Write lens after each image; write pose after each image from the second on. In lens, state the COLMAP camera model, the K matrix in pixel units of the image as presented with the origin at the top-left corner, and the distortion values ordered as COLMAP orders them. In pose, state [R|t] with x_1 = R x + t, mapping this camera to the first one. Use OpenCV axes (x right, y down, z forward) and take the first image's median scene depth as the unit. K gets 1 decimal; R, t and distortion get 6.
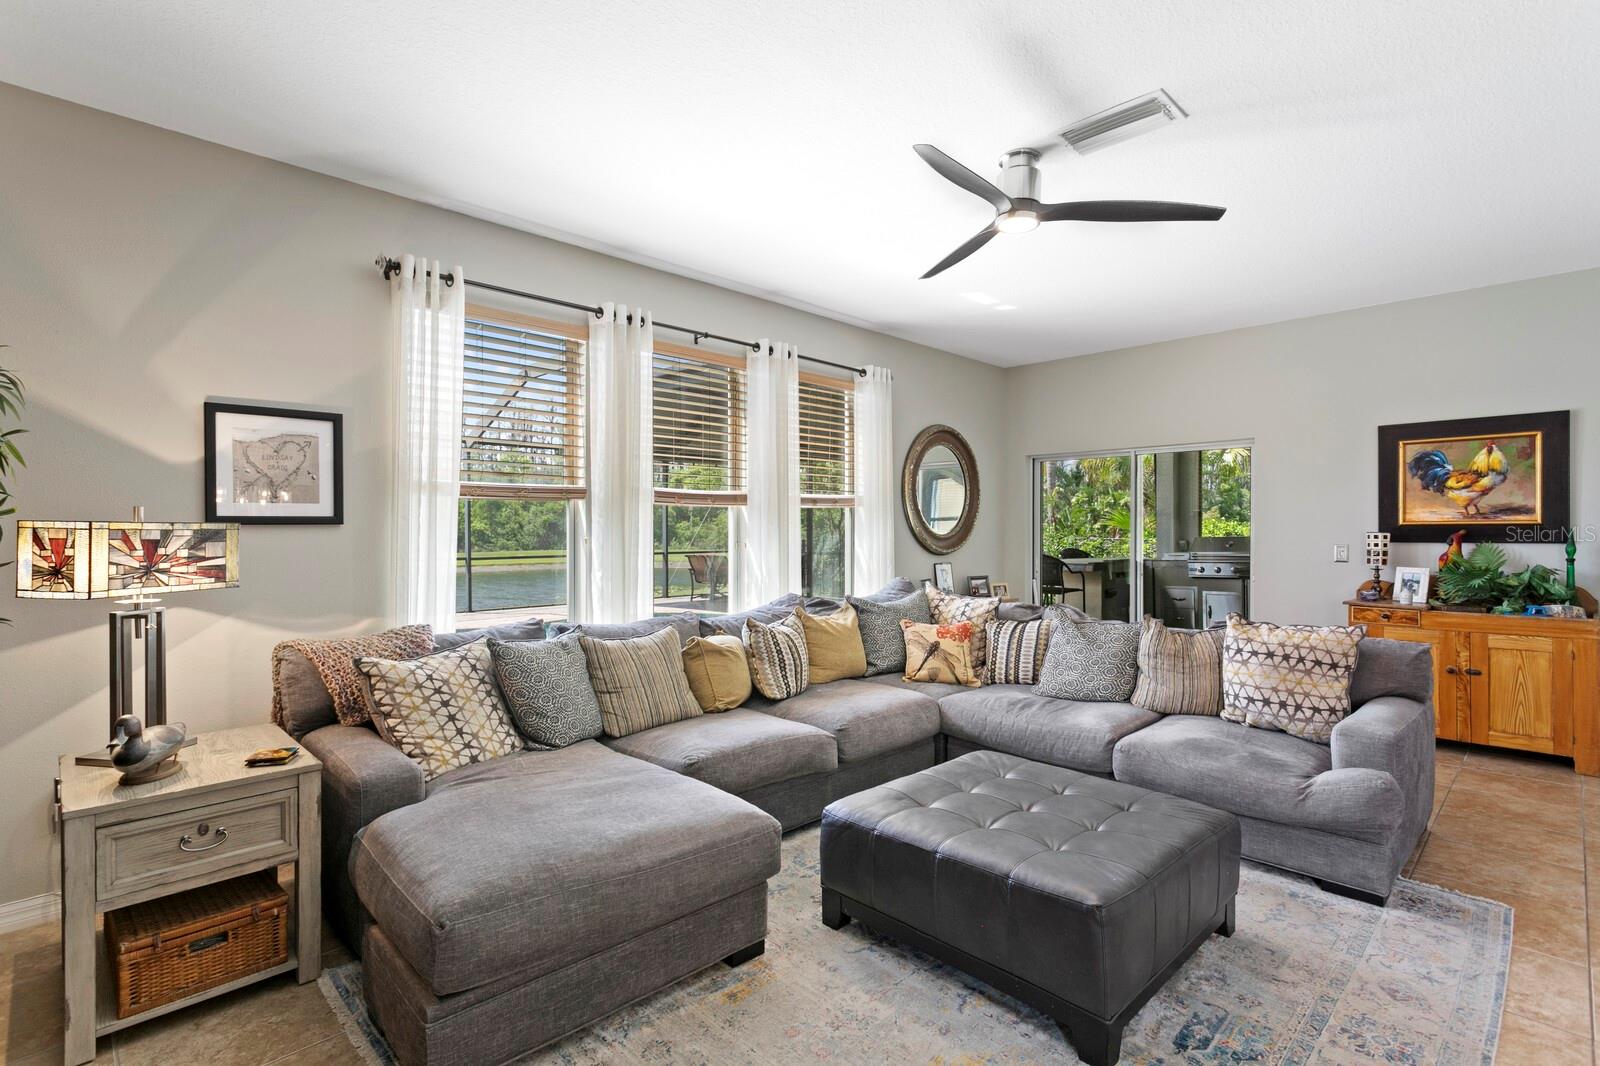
lens RADIAL K [[768.3, 0, 793.1], [0, 768.3, 528.0], [0, 0, 1]] dist [0.008333, 0.000740]
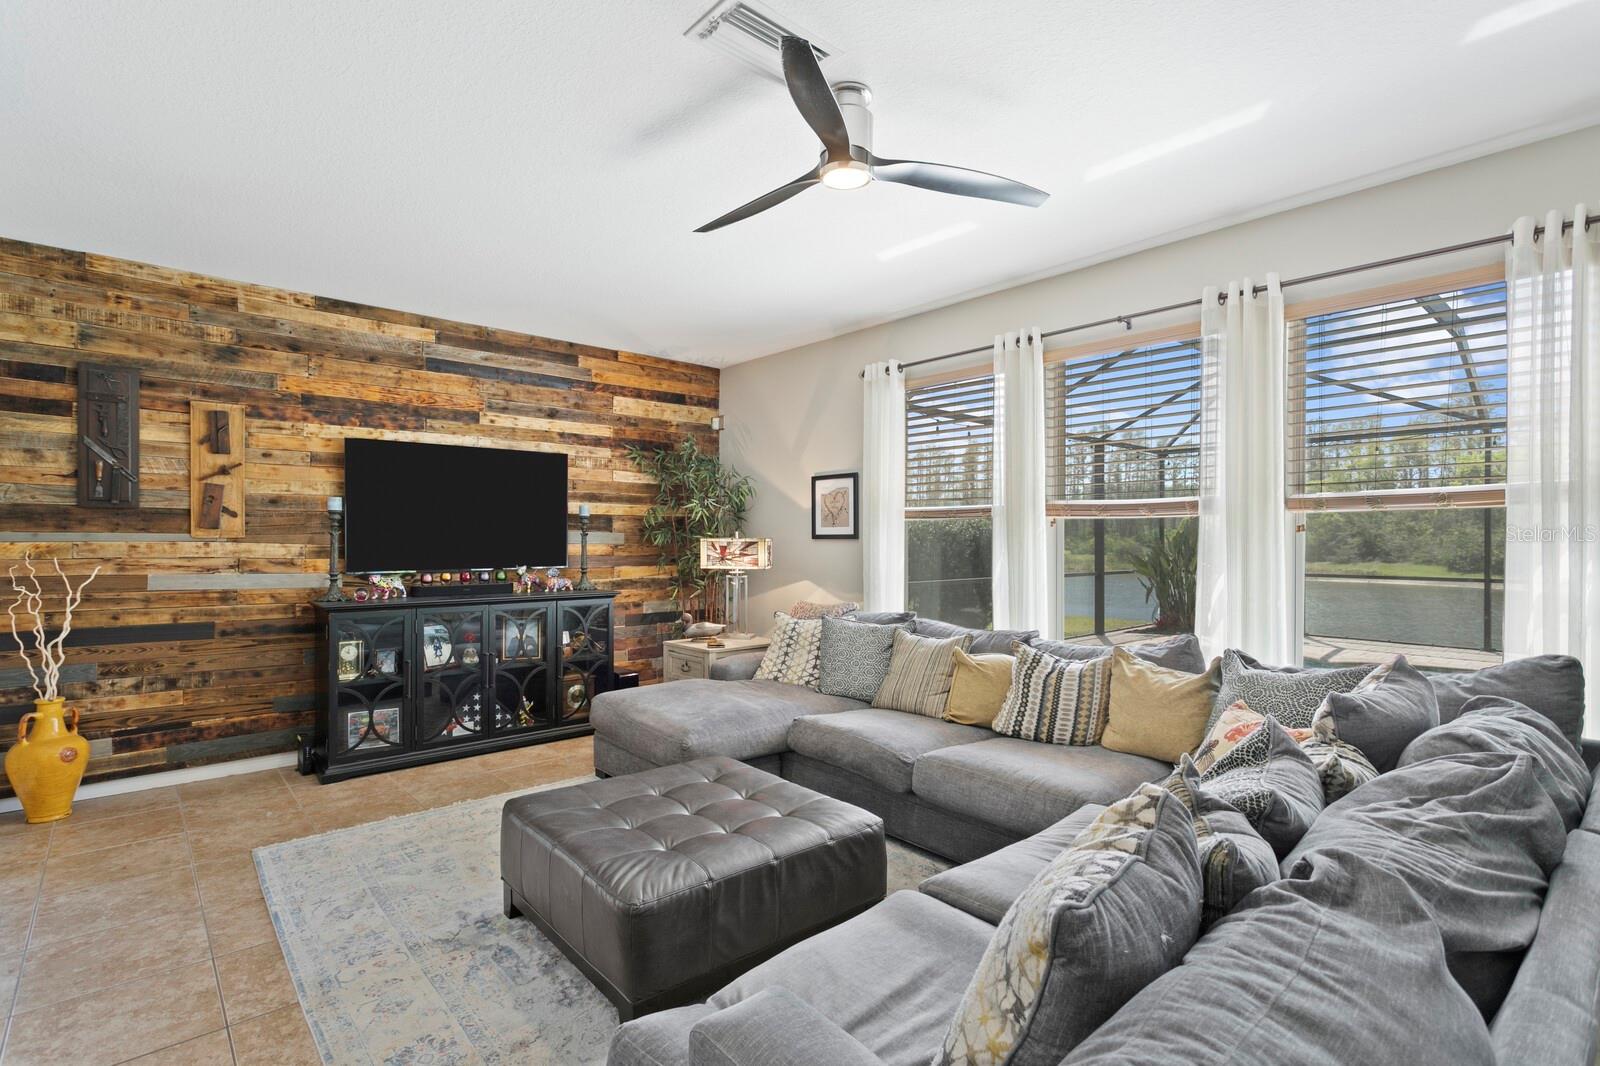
lens RADIAL K [[768.3, 0, 778.2], [0, 768.3, 537.0], [0, 0, 1]] dist [0.008333, 0.000740]
pose [[-0.070884, 0.002231, -0.997482, 1.078074], [-0.001790, 0.999996, 0.002364, -0.012704], [0.997483, 0.001953, -0.070880, 0.952643]]
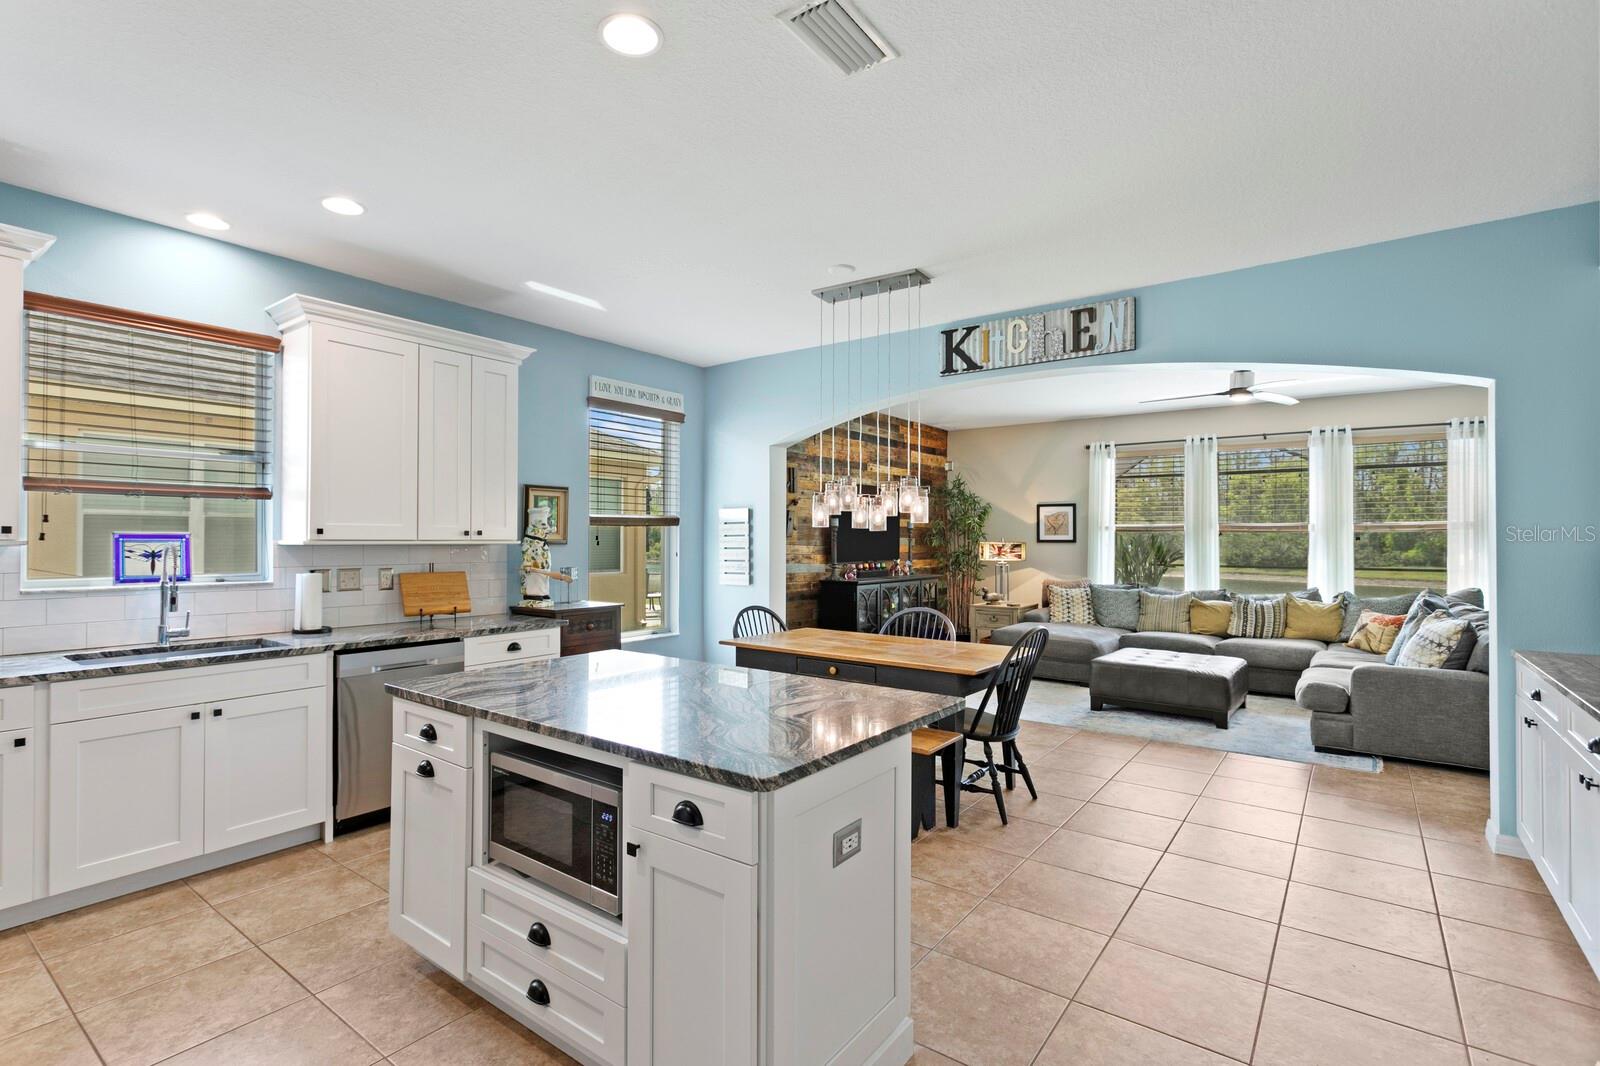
lens RADIAL K [[768.3, 0, 781.9], [0, 768.3, 531.0], [0, 0, 1]] dist [0.008333, 0.000740]
pose [[0.141084, -0.006452, -0.989977, 2.041344], [-0.003418, 0.999970, -0.007004, -0.023250], [0.989992, 0.004372, 0.141058, -0.454813]]
